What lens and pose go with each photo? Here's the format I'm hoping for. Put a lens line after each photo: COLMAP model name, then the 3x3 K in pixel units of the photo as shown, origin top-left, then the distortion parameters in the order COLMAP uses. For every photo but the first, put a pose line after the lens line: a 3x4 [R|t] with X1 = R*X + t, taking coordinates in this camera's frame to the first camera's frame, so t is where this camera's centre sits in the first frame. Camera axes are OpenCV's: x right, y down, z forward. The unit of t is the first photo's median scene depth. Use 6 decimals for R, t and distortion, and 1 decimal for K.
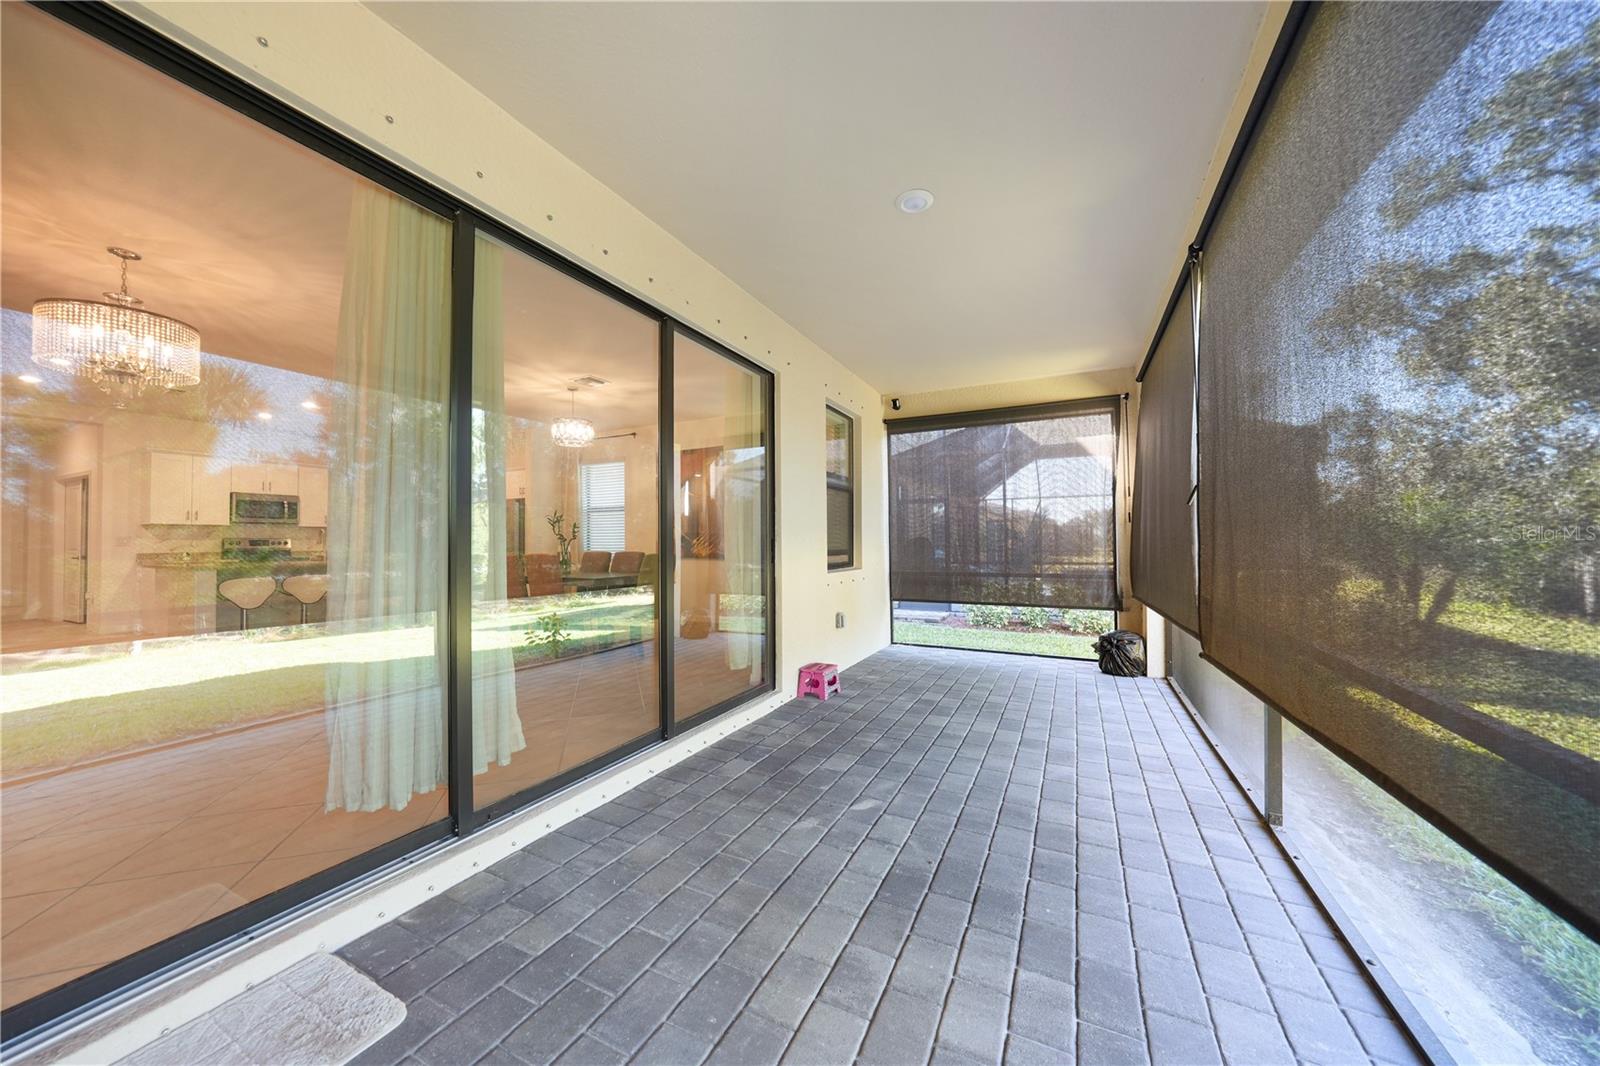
lens RADIAL K [[554.0, 0, 789.7], [0, 554.0, 532.3], [0, 0, 1]] dist [-0.015351, 0.000602]
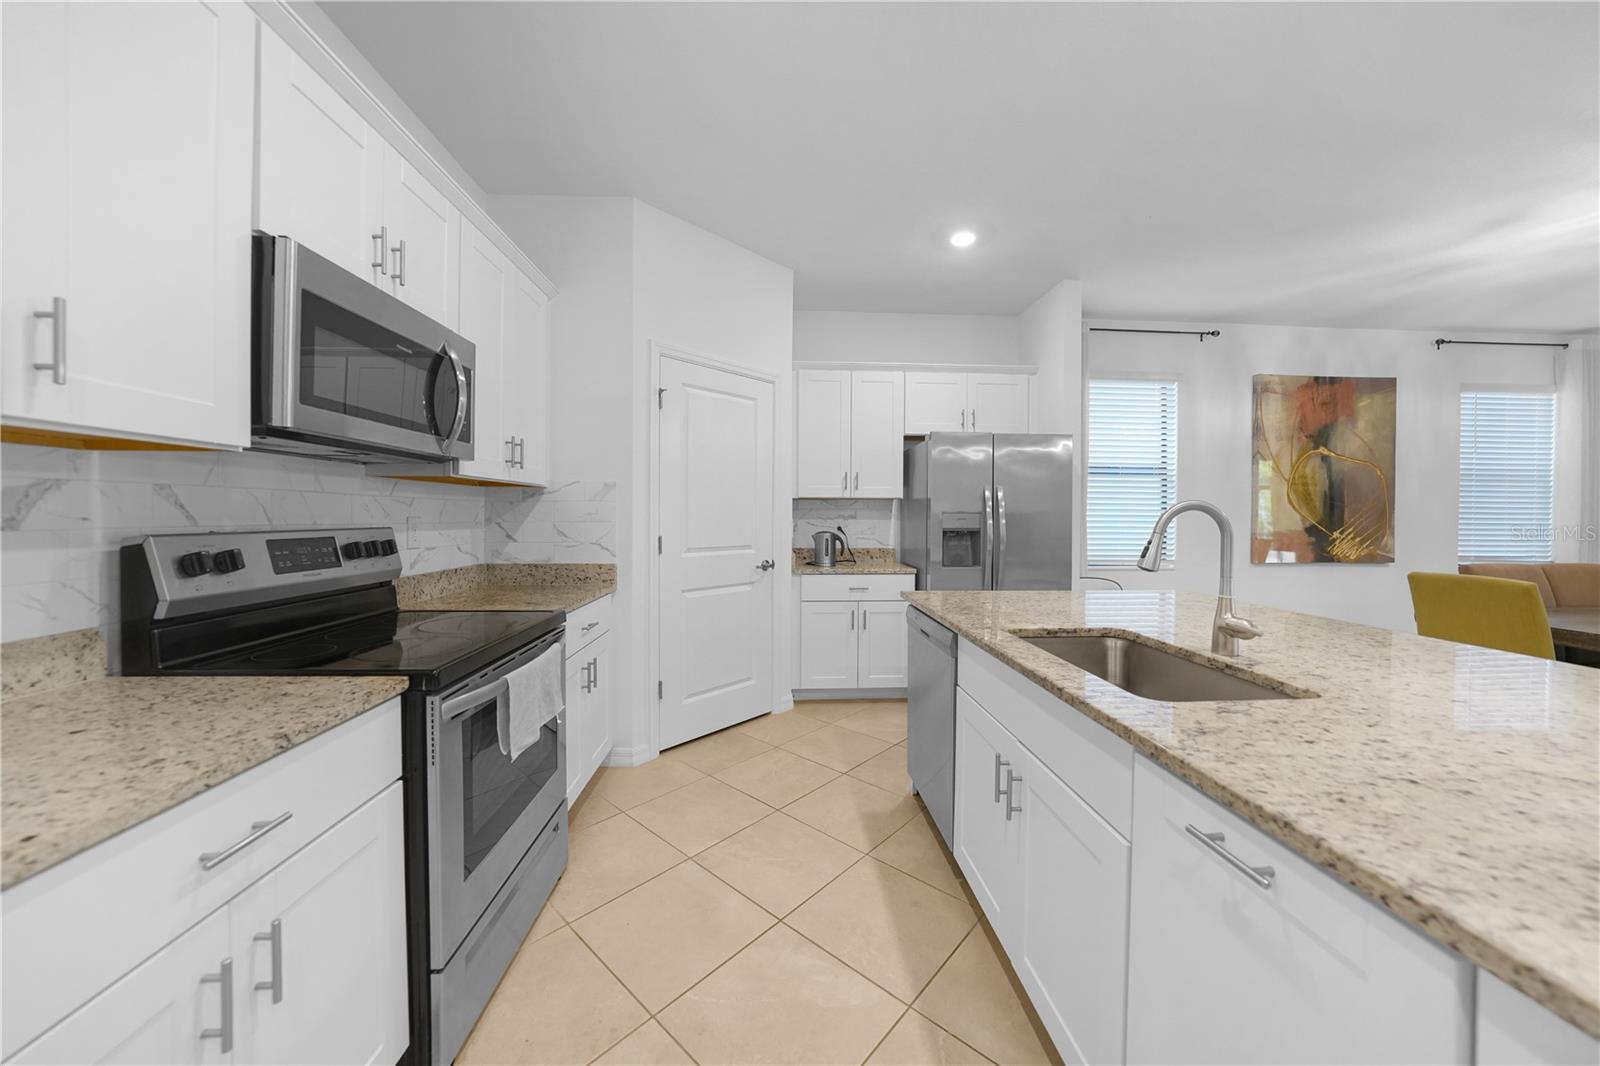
lens RADIAL K [[554.0, 0, 800.6], [0, 554.0, 524.5], [0, 0, 1]] dist [-0.015351, 0.000602]
pose [[0.867895, 0.002223, 0.496743, -0.965547], [-0.016708, 0.999555, 0.024717, 0.000768], [-0.496467, -0.029752, 0.867545, 0.789959]]
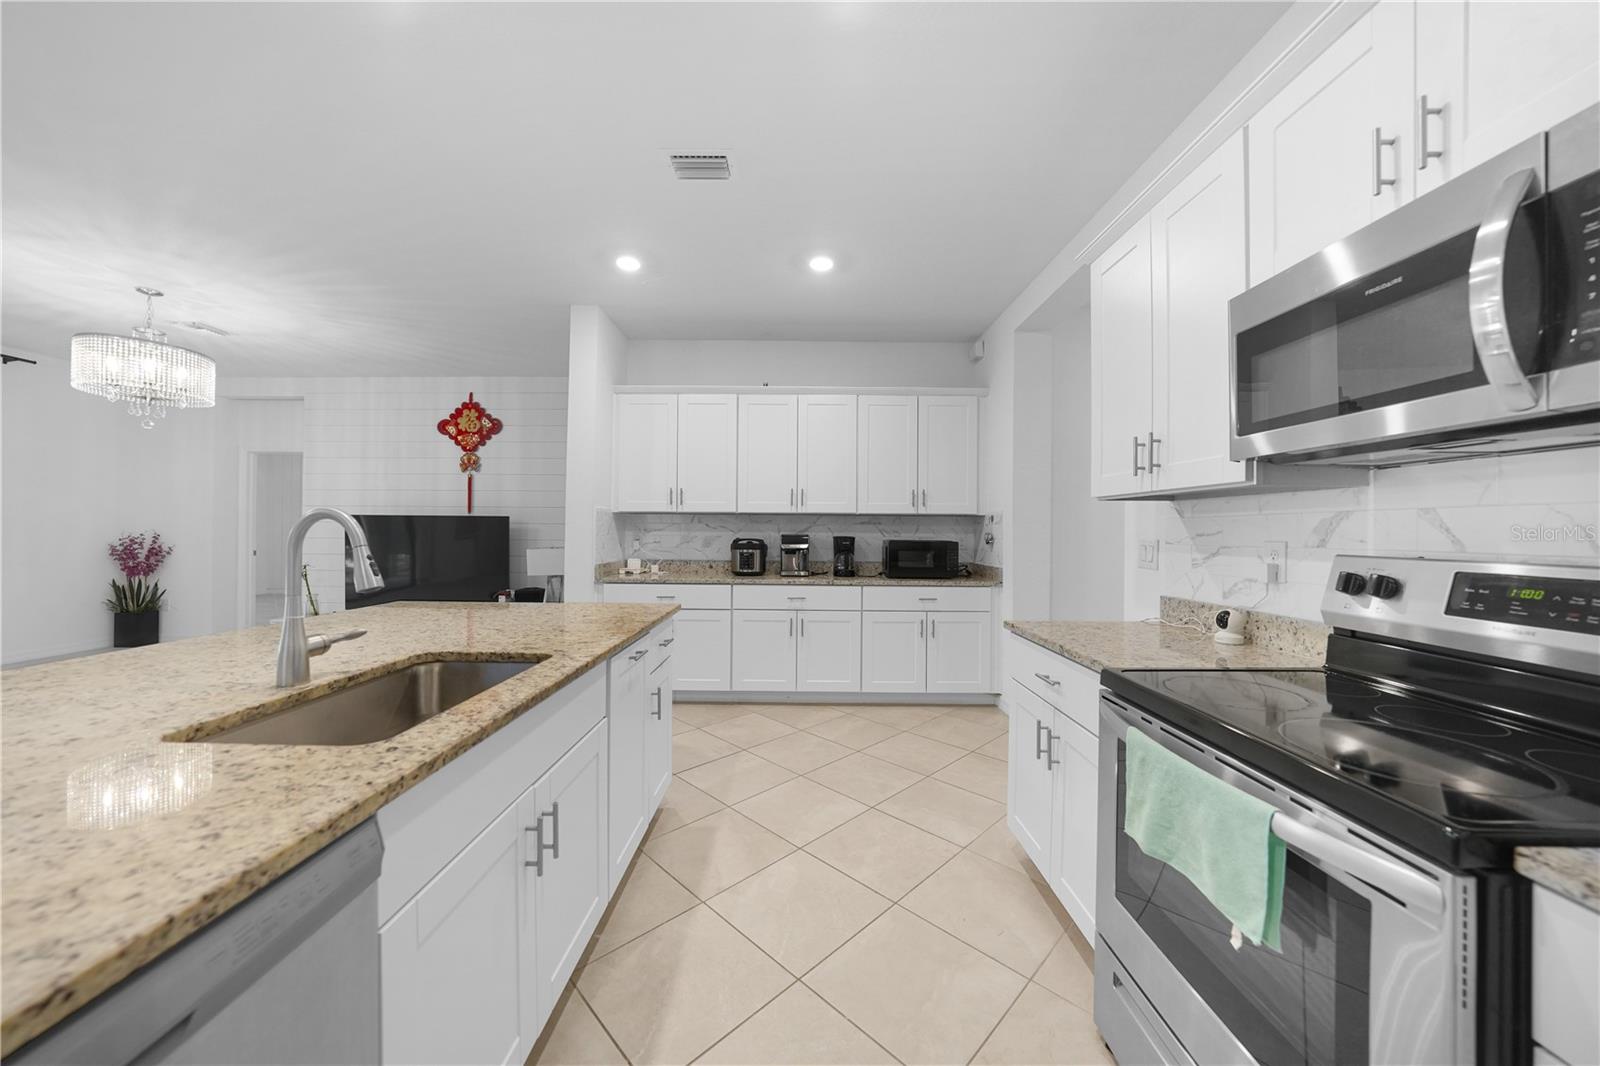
lens RADIAL K [[554.0, 0, 800.6], [0, 554.0, 527.2], [0, 0, 1]] dist [-0.015351, 0.000602]
pose [[-0.891470, -0.006388, -0.453035, -0.806971], [0.000698, 0.999880, -0.015472, 0.003963], [0.453080, -0.014109, -0.891358, 1.091136]]
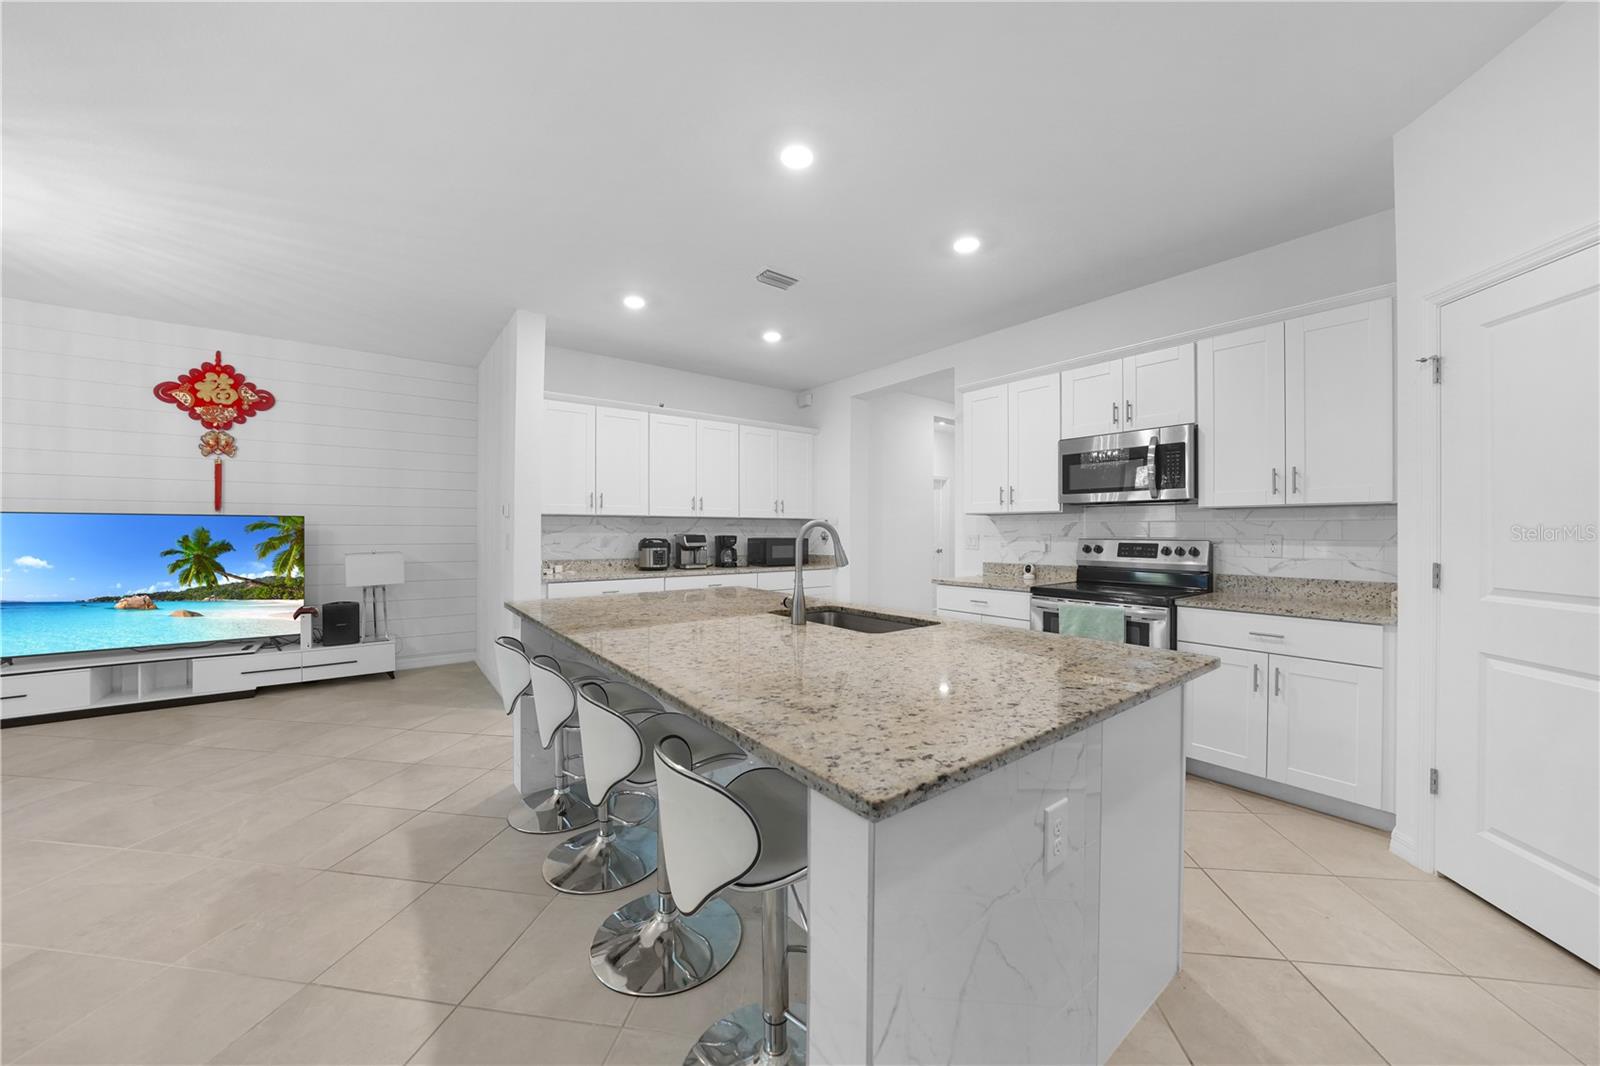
lens RADIAL K [[554.0, 0, 801.7], [0, 554.0, 531.6], [0, 0, 1]] dist [-0.015351, 0.000602]
pose [[-0.432109, 0.003640, -0.901814, -0.497942], [0.011827, 0.999929, -0.001631, 0.001847], [0.901744, -0.011370, -0.432121, 0.999990]]
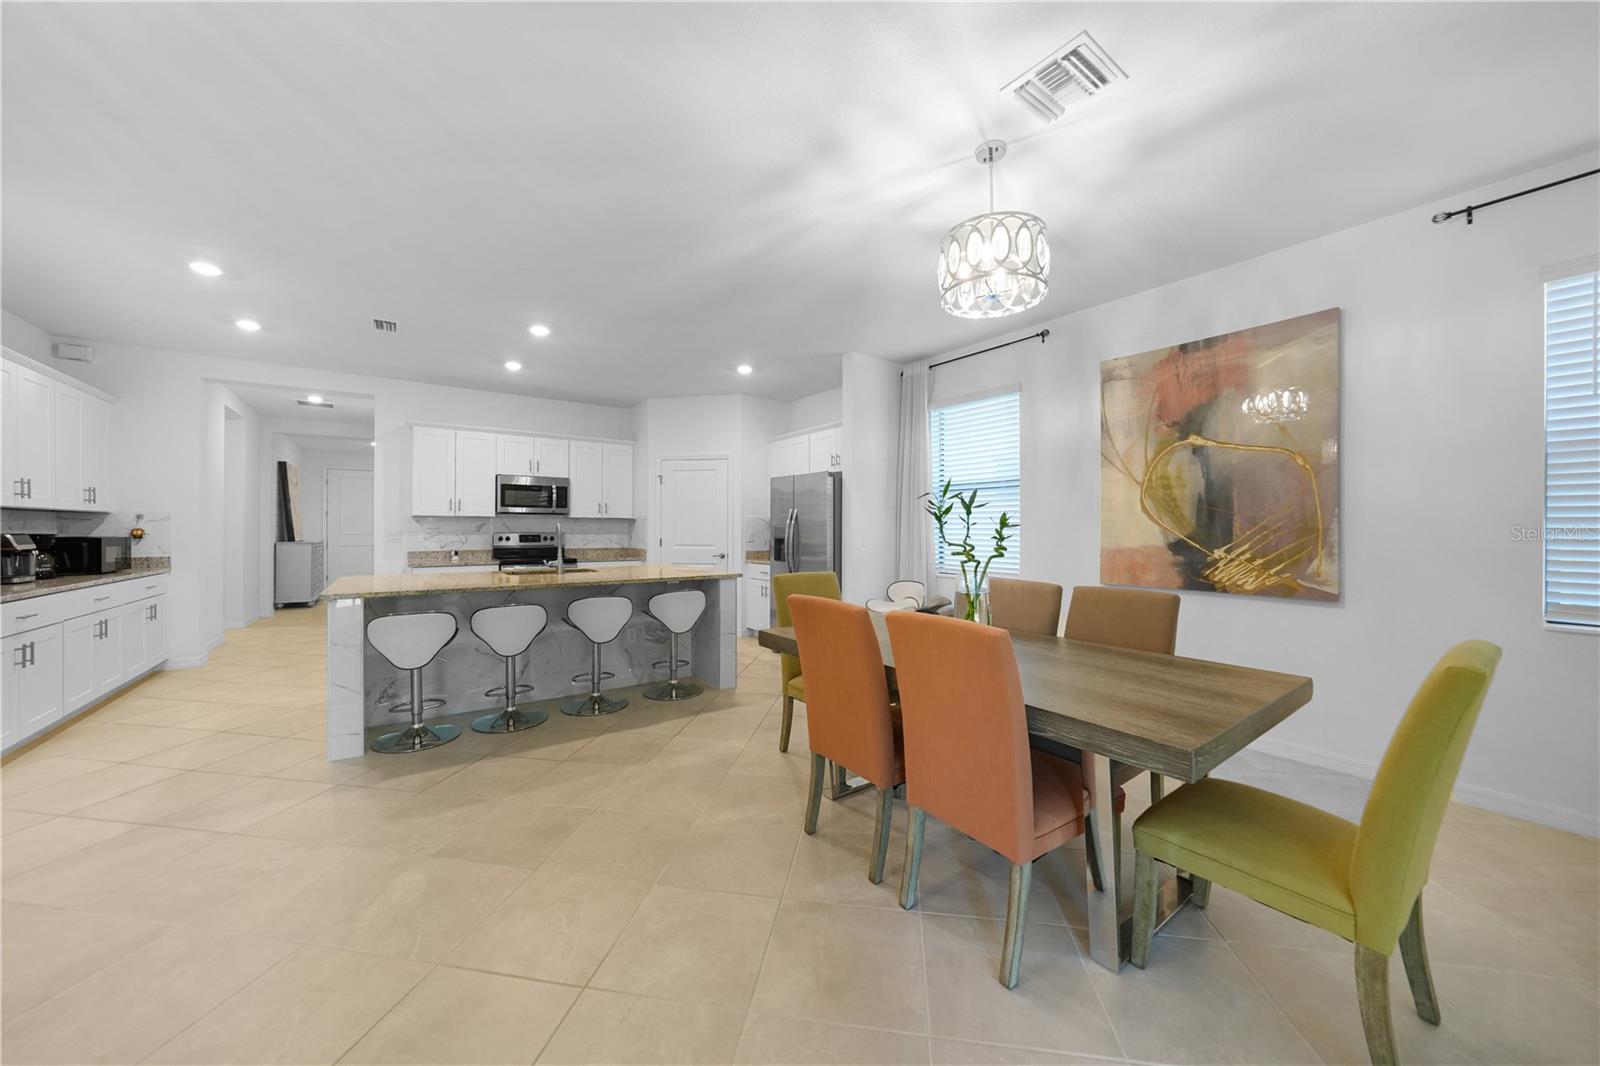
lens RADIAL K [[554.0, 0, 800.6], [0, 554.0, 527.0], [0, 0, 1]] dist [-0.015351, 0.000602]
pose [[0.891181, 0.006876, -0.453595, -0.269876], [-0.001698, 0.999929, 0.011820, -0.008541], [0.453644, -0.009764, 0.891130, 0.486870]]
